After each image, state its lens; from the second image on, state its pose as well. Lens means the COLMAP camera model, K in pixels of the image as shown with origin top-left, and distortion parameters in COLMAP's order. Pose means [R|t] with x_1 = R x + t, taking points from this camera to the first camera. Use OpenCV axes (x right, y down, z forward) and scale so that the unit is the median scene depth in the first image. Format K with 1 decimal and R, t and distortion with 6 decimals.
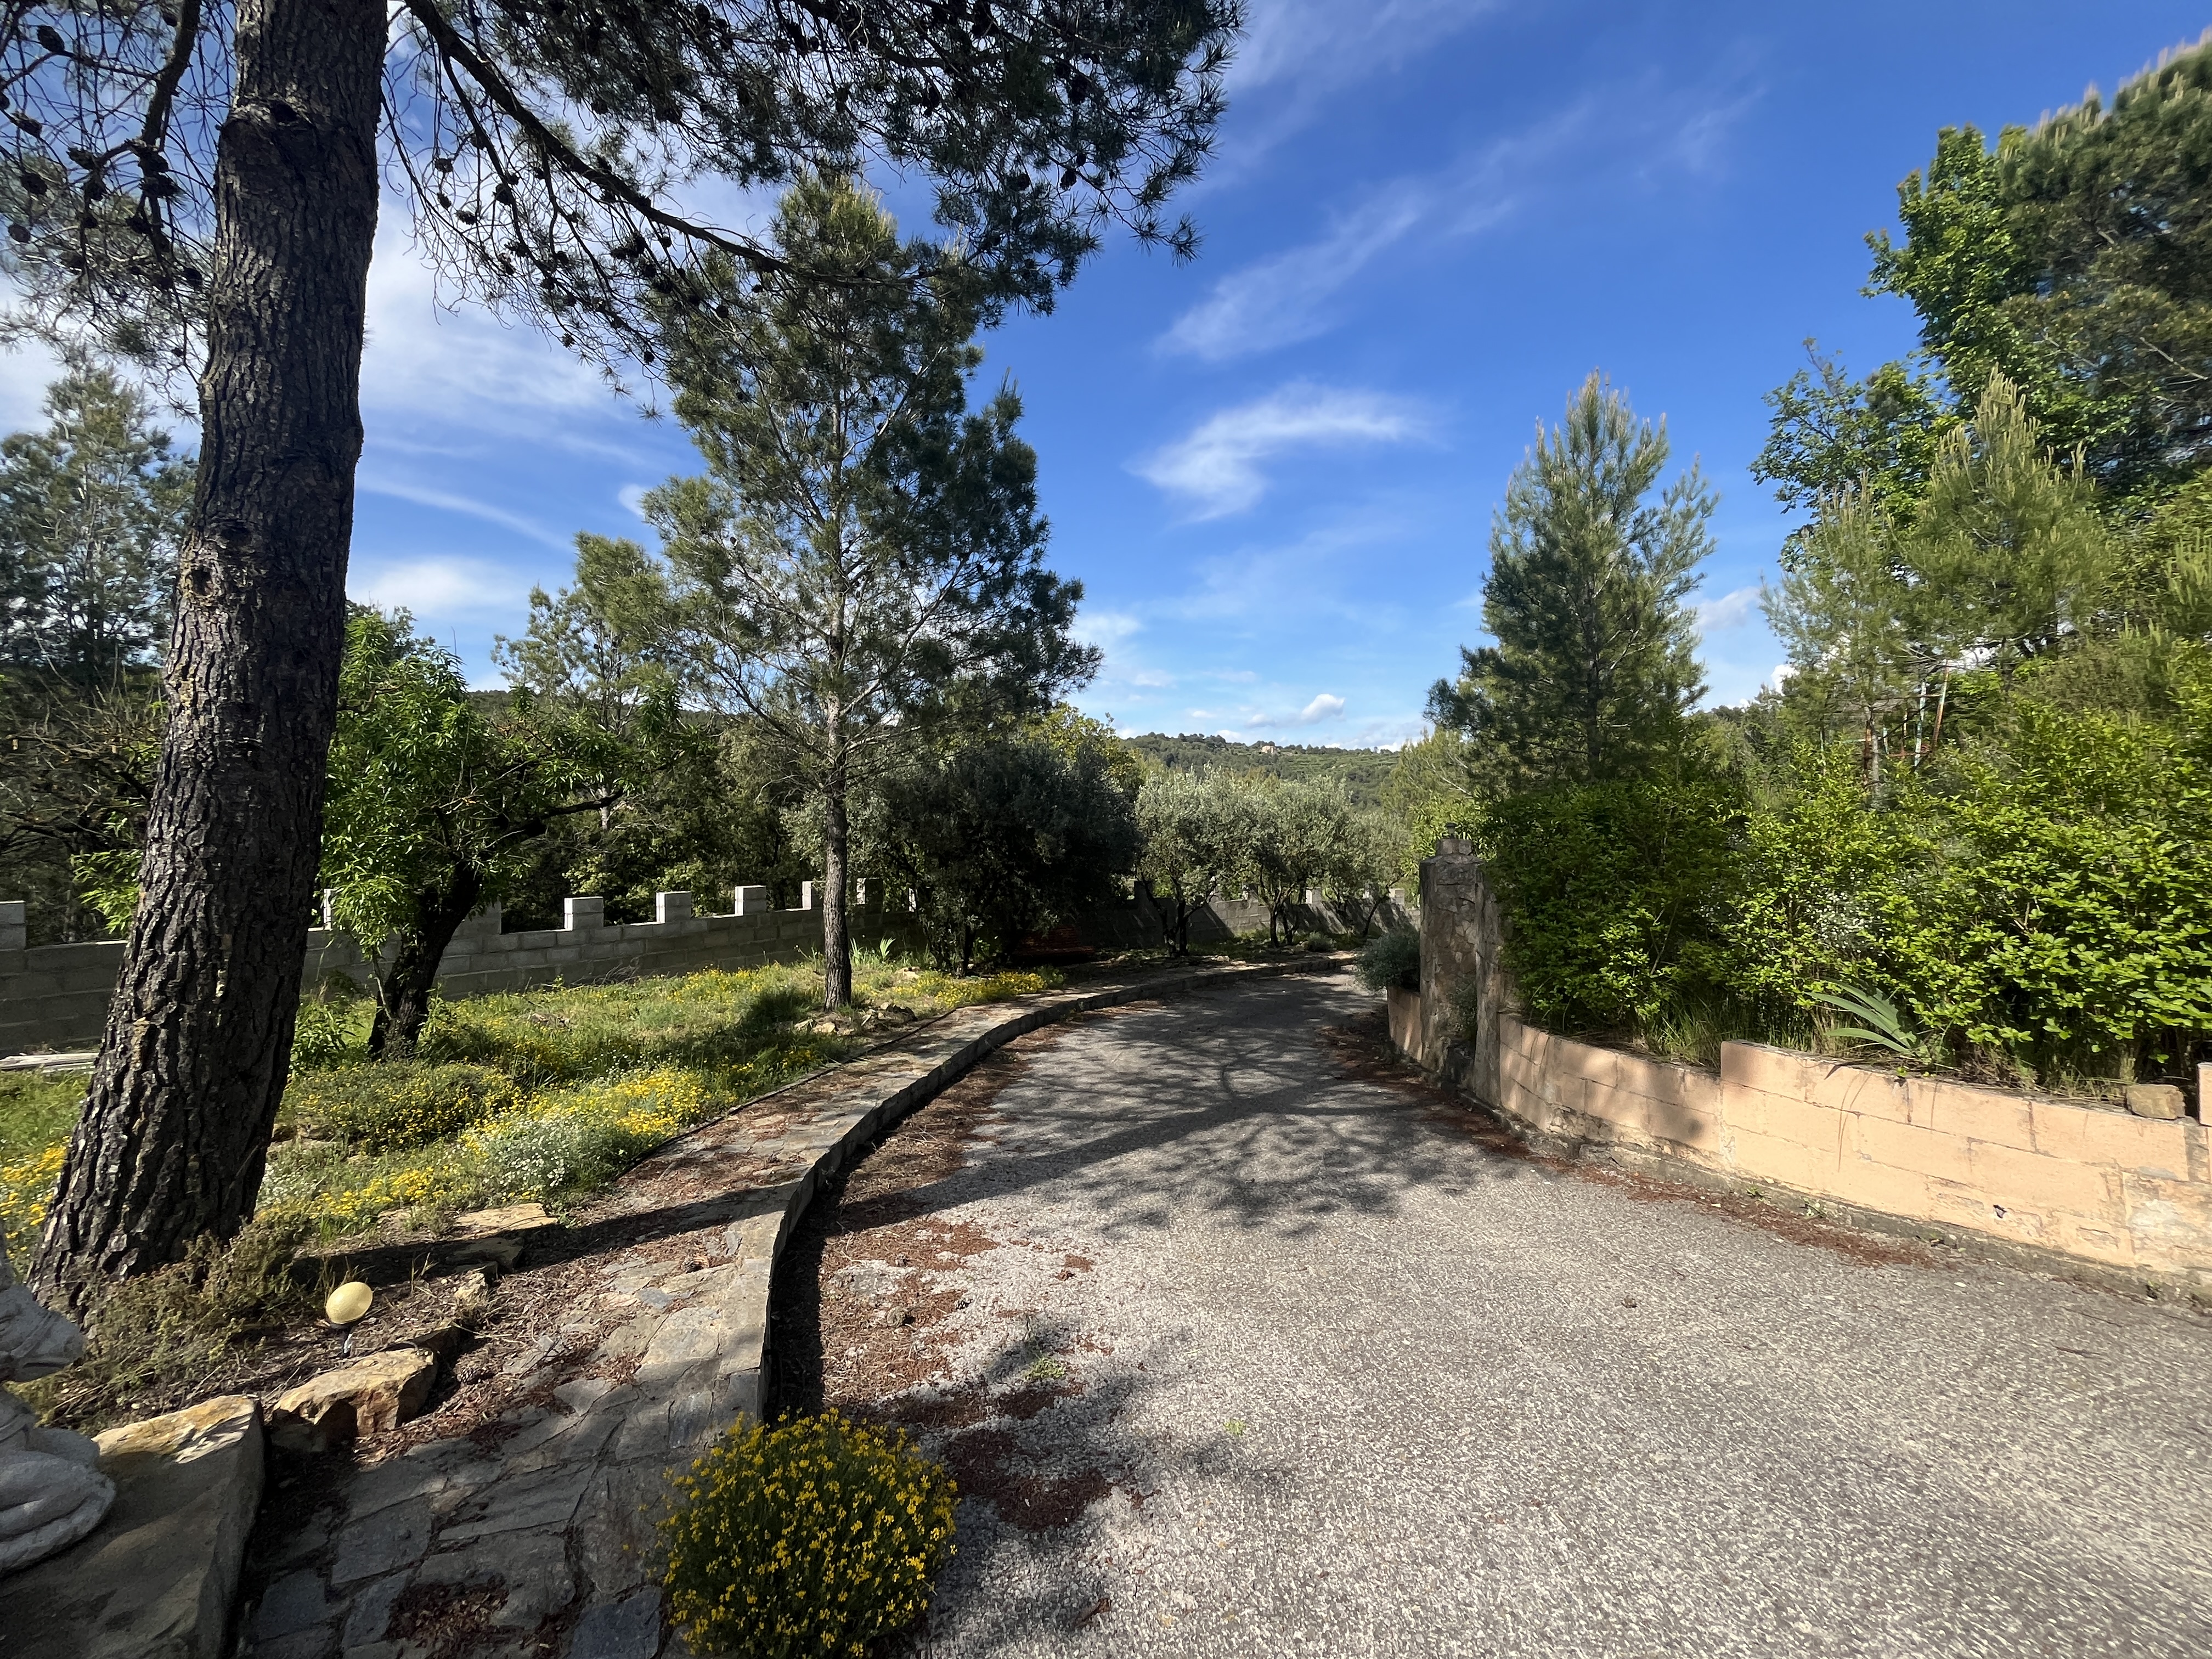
lens RADIAL K [[892.5, 0, 1104.3], [0, 892.5, 831.6], [0, 0, 1]] dist [-0.007040, 0.001211]
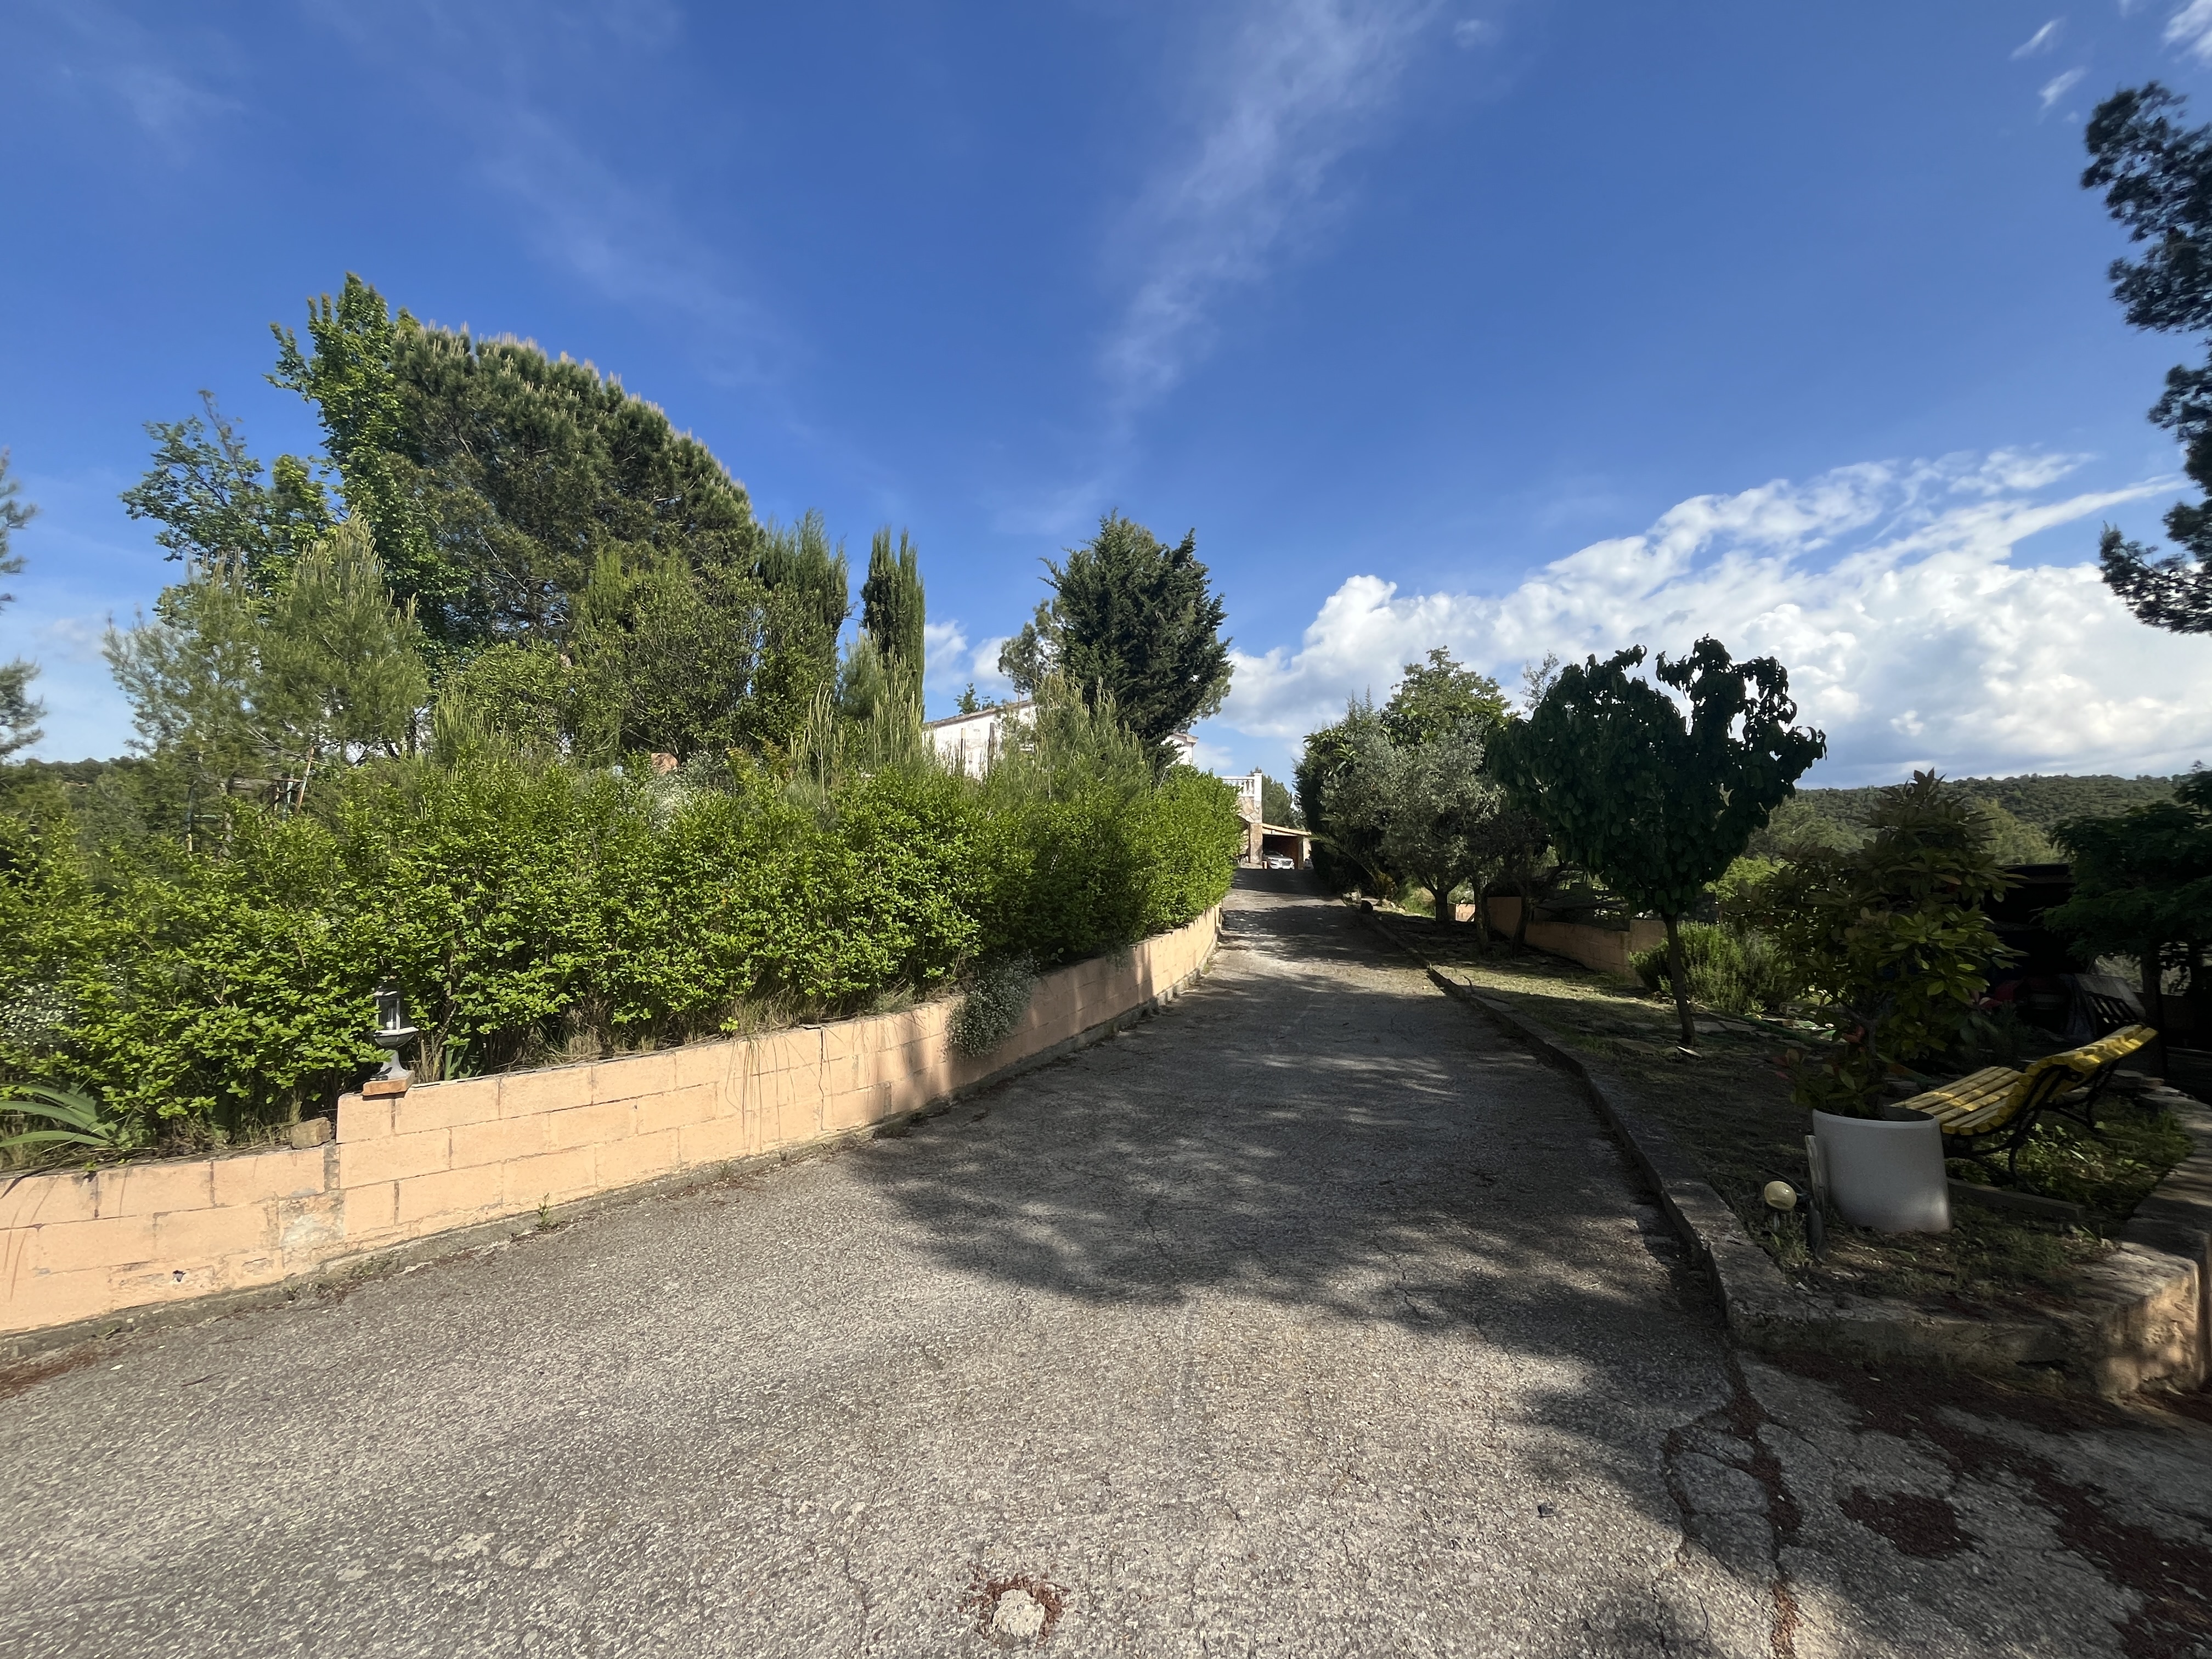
lens RADIAL K [[899.1, 0, 1093.0], [0, 899.1, 838.8], [0, 0, 1]] dist [-0.002196, -0.000255]
pose [[0.138976, 0.072313, 0.987652, 0.066174], [0.007112, 0.997232, -0.074015, -0.004638], [-0.990270, 0.017310, 0.138077, -0.235843]]
